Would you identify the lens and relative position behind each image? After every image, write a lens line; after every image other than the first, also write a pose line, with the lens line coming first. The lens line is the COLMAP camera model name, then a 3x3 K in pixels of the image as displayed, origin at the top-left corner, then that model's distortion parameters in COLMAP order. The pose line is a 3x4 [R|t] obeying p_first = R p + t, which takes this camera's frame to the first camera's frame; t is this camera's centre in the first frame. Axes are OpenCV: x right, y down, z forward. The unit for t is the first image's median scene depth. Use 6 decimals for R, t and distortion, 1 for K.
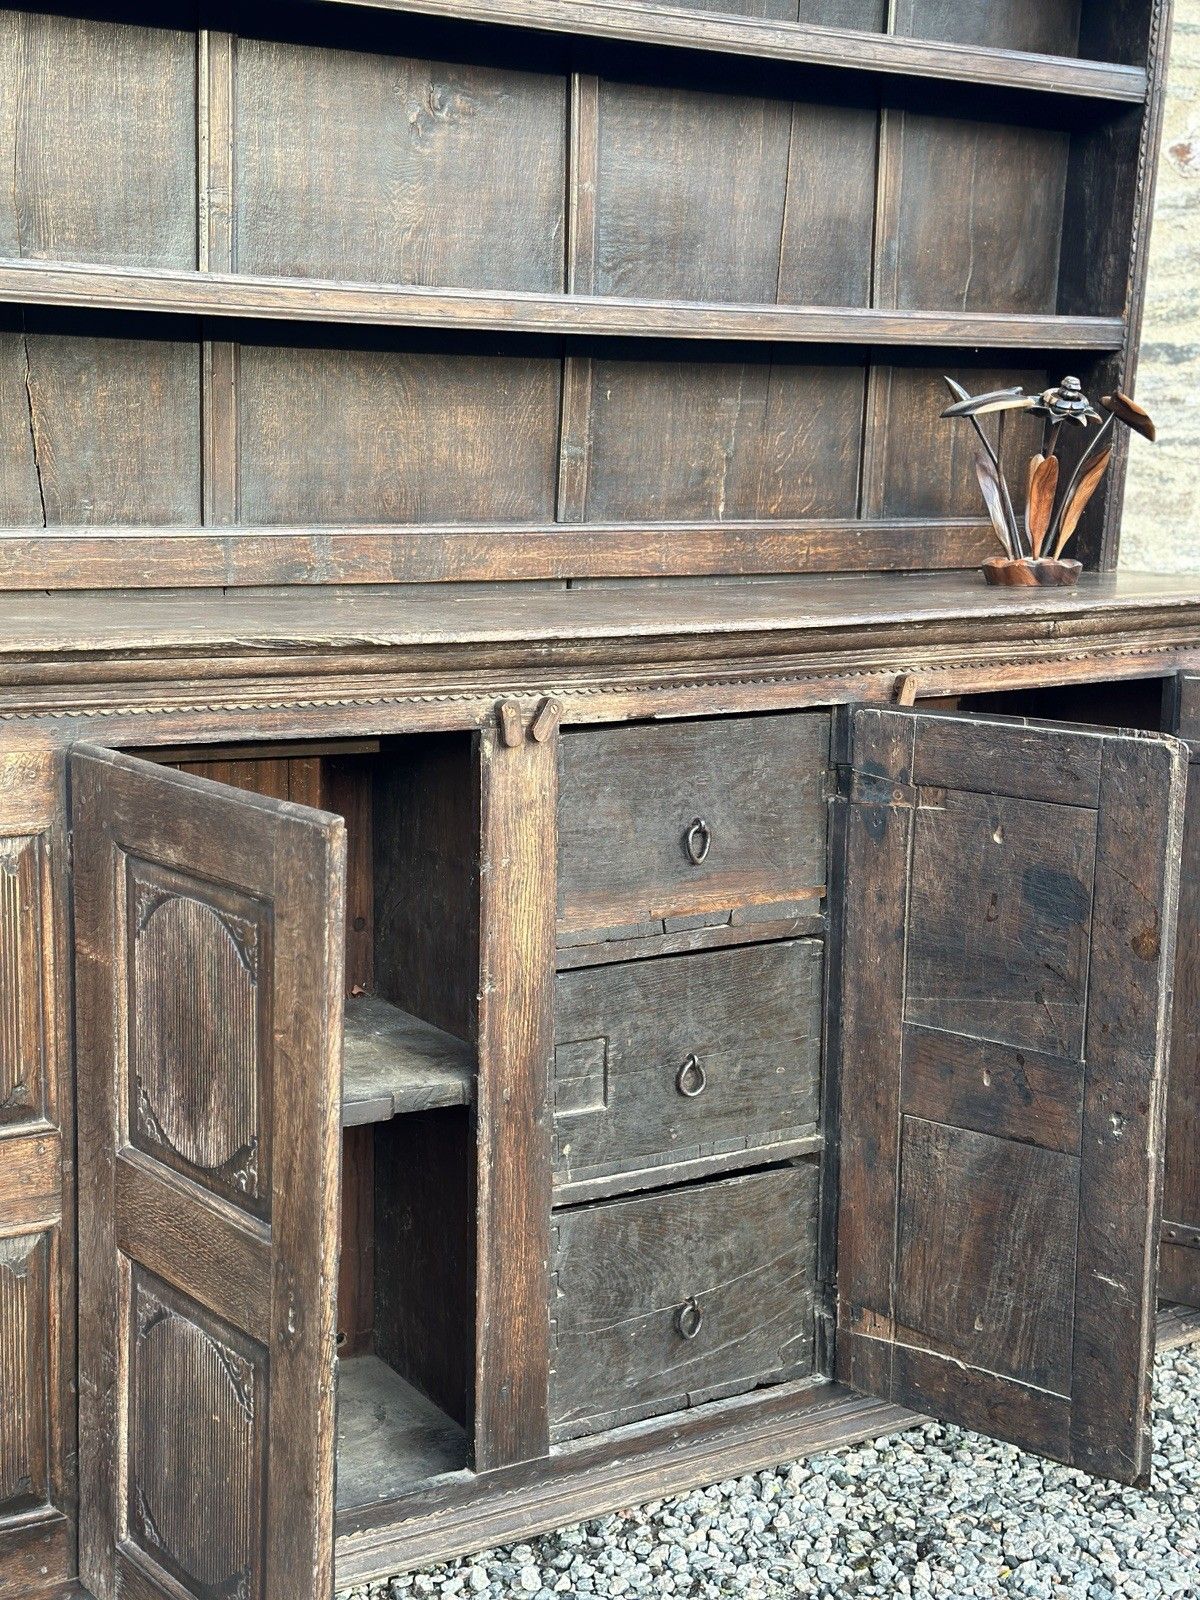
lens RADIAL K [[2217.5, 0, 599.0], [0, 2217.5, 811.7], [0, 0, 1]] dist [0.123498, 0.000000]
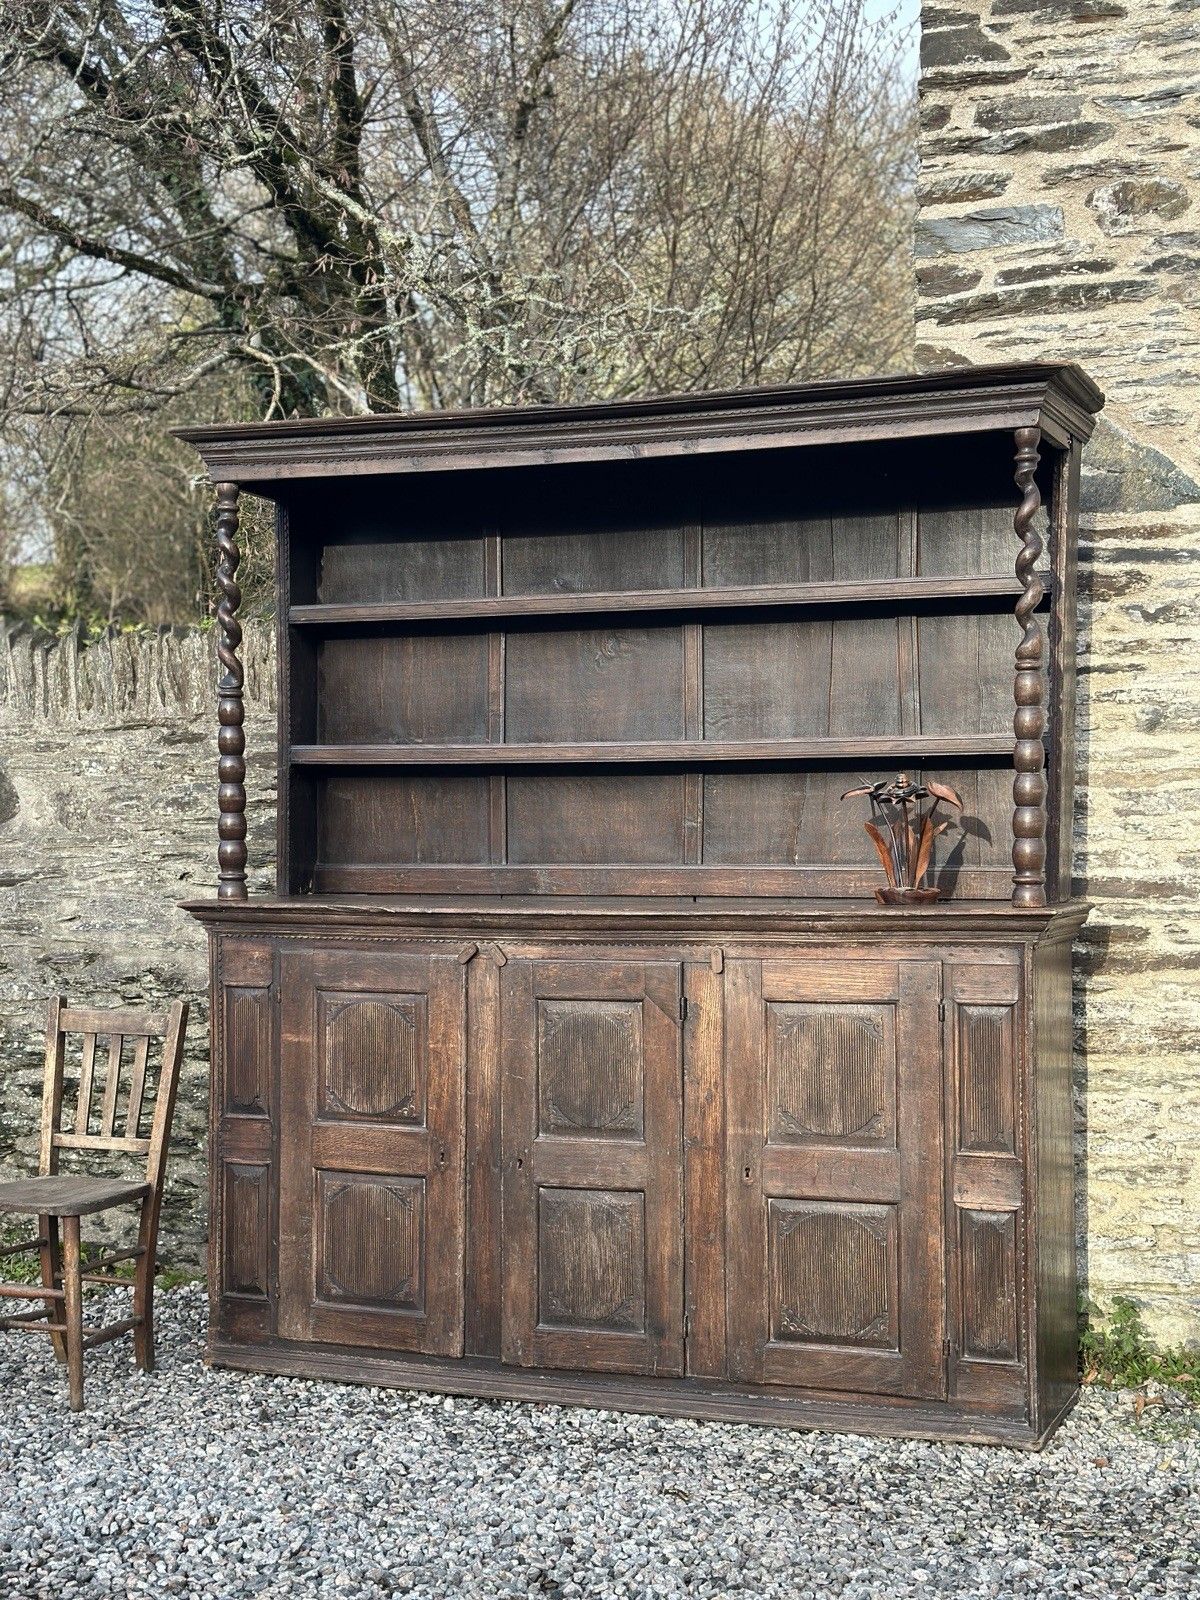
lens RADIAL K [[2217.5, 0, 591.4], [0, 2217.5, 802.7], [0, 0, 1]] dist [0.123498, 0.000000]
pose [[0.586578, -0.028584, -0.809389, 1.505164], [-0.125639, 0.984067, -0.125805, 0.057220], [0.800089, 0.175485, 0.573640, -0.081396]]
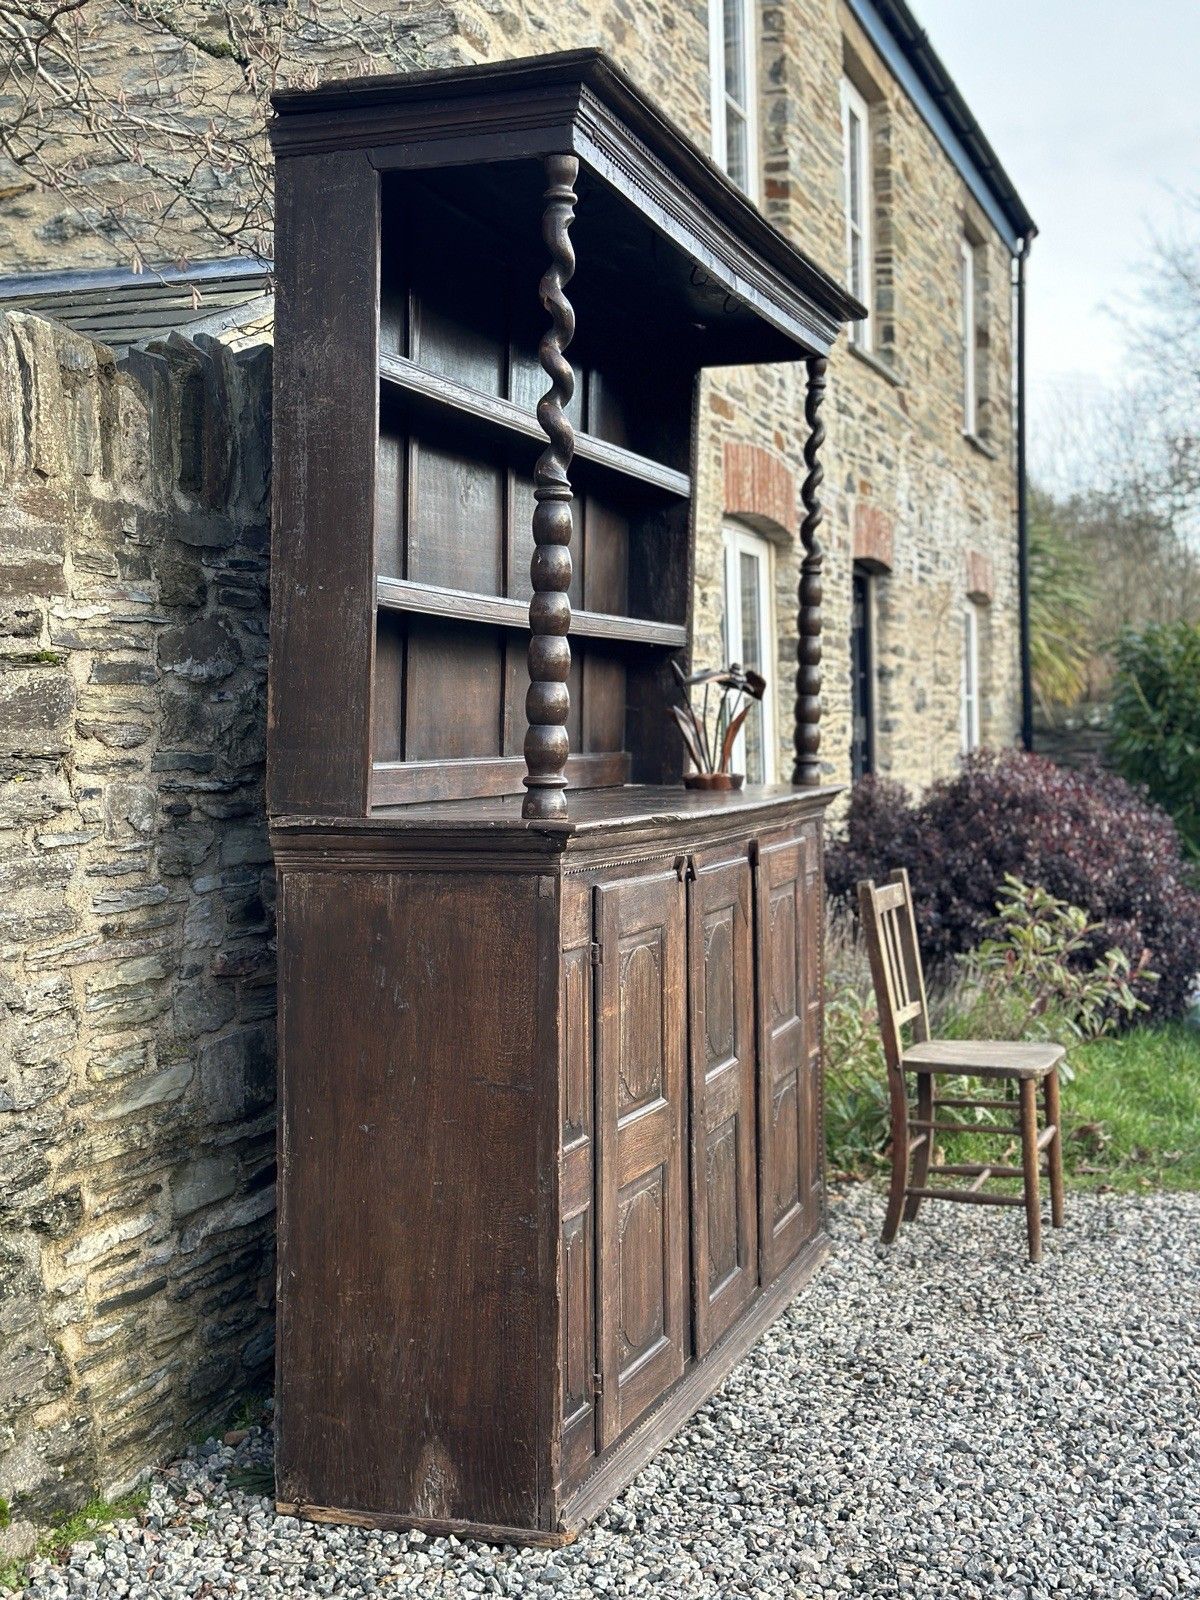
lens RADIAL K [[2217.5, 0, 598.8], [0, 2217.5, 814.1], [0, 0, 1]] dist [0.123498, 0.000000]
pose [[0.761991, -0.045583, 0.645982, -1.015939], [0.129061, 0.988198, -0.082508, 0.039836], [-0.634597, 0.146241, 0.758881, -0.161701]]
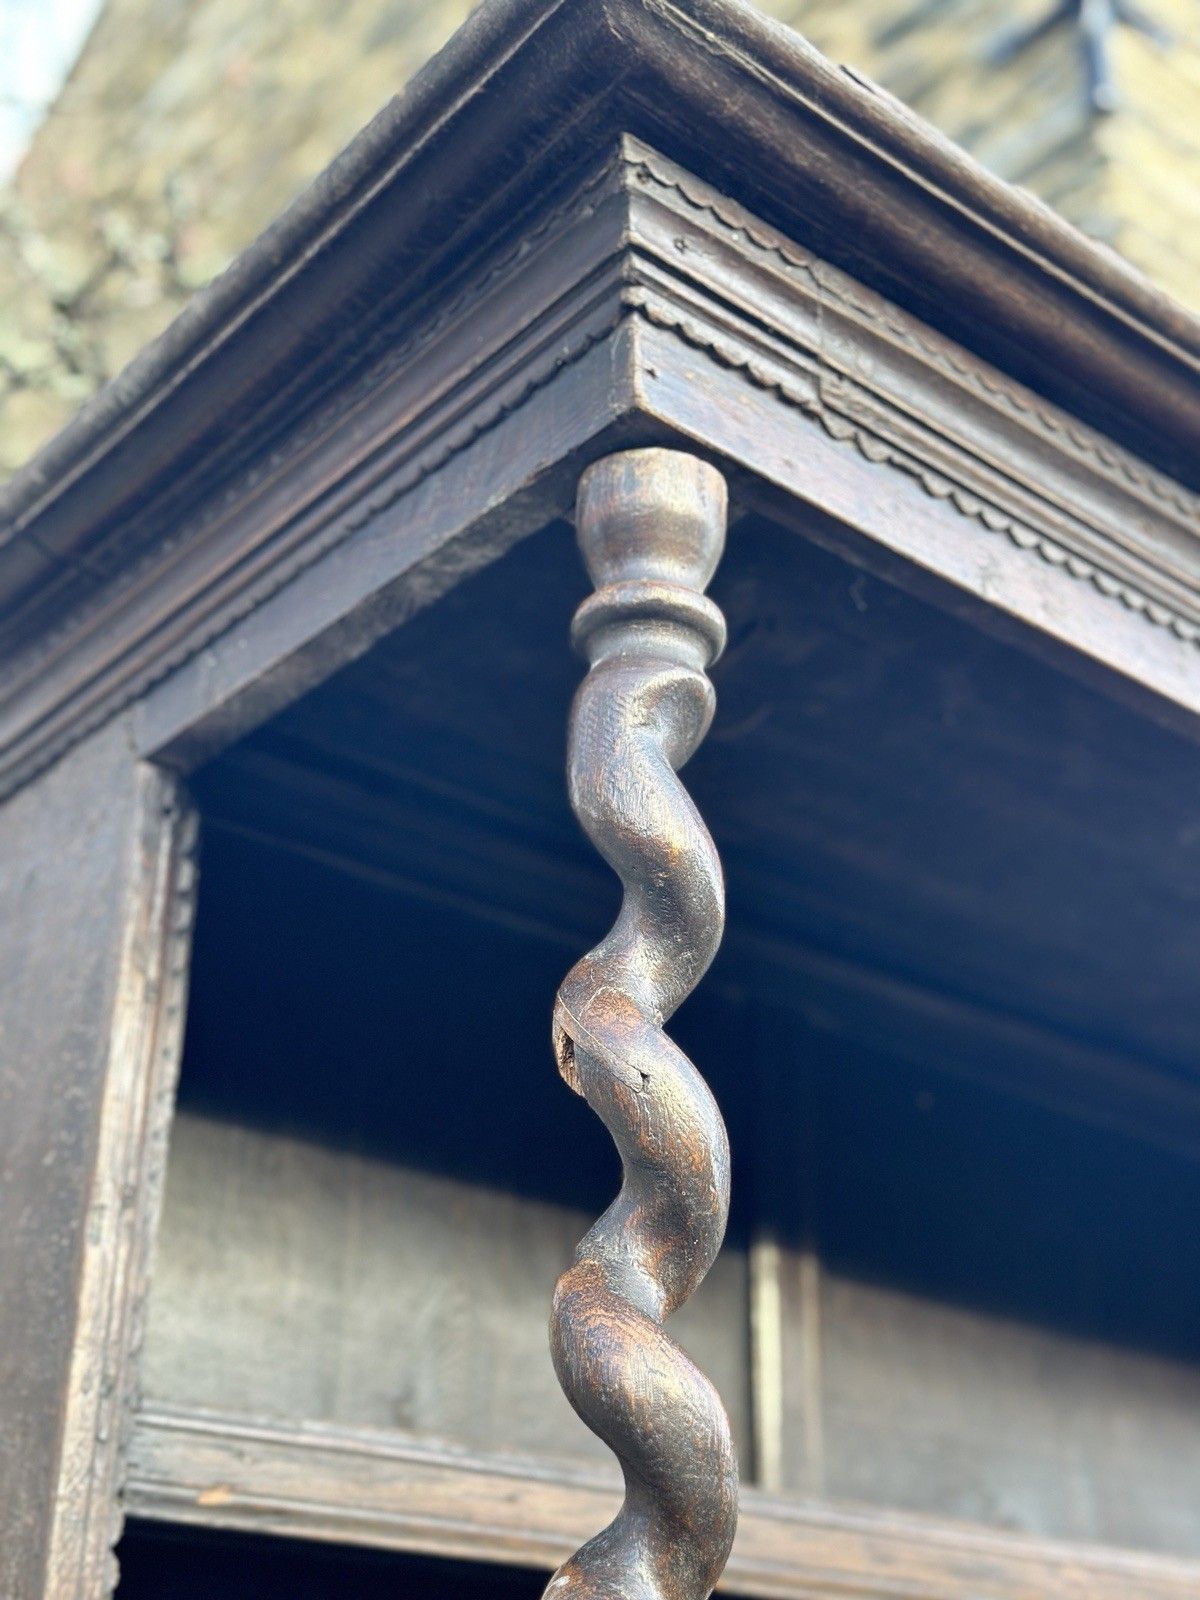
lens RADIAL K [[2217.5, 0, 604.2], [0, 2217.5, 797.3], [0, 0, 1]] dist [0.123498, 0.000000]
pose [[0.988748, 0.041308, 0.143775, -0.273338], [0.054280, 0.796544, -0.602139, -0.213776], [-0.139396, 0.603168, 0.785339, 0.525559]]
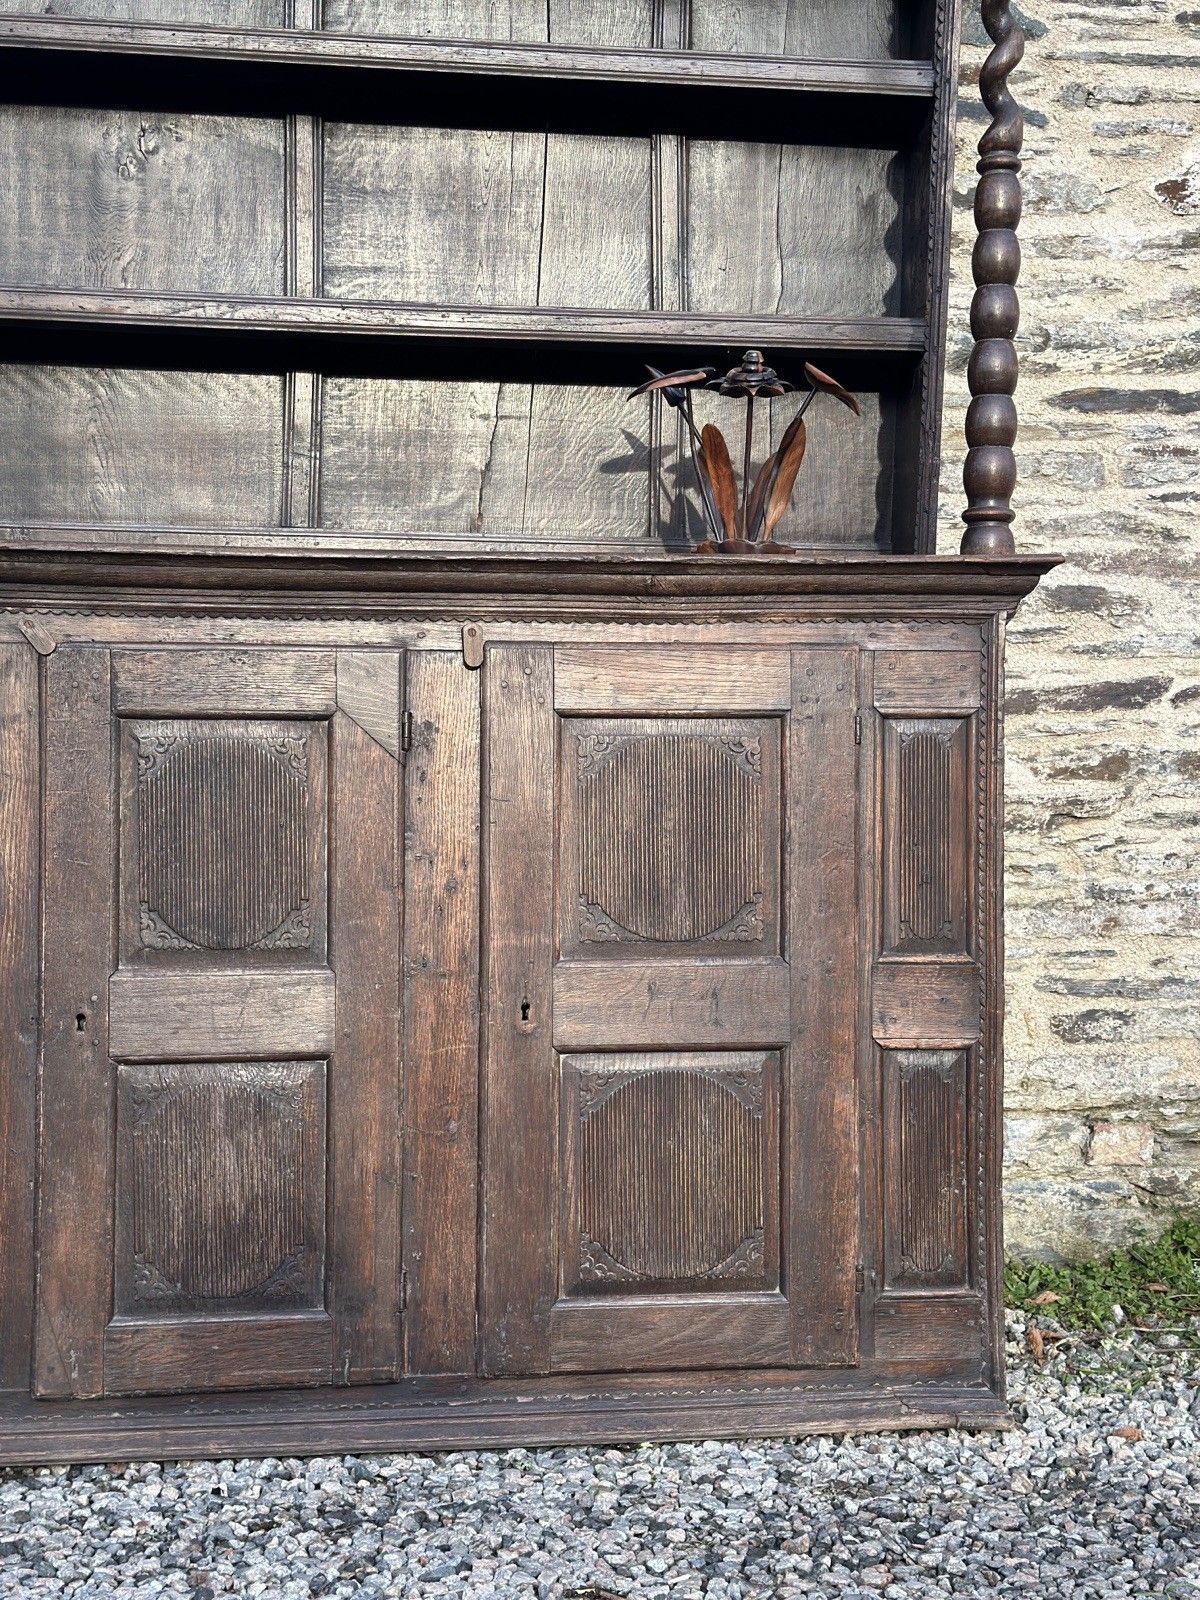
lens RADIAL K [[2217.5, 0, 603.3], [0, 2217.5, 806.5], [0, 0, 1]] dist [0.123498, 0.000000]
pose [[0.905789, -0.011768, -0.423566, 0.617470], [-0.065712, 0.983620, -0.167851, 0.181876], [0.418603, 0.179871, 0.890179, 0.173432]]
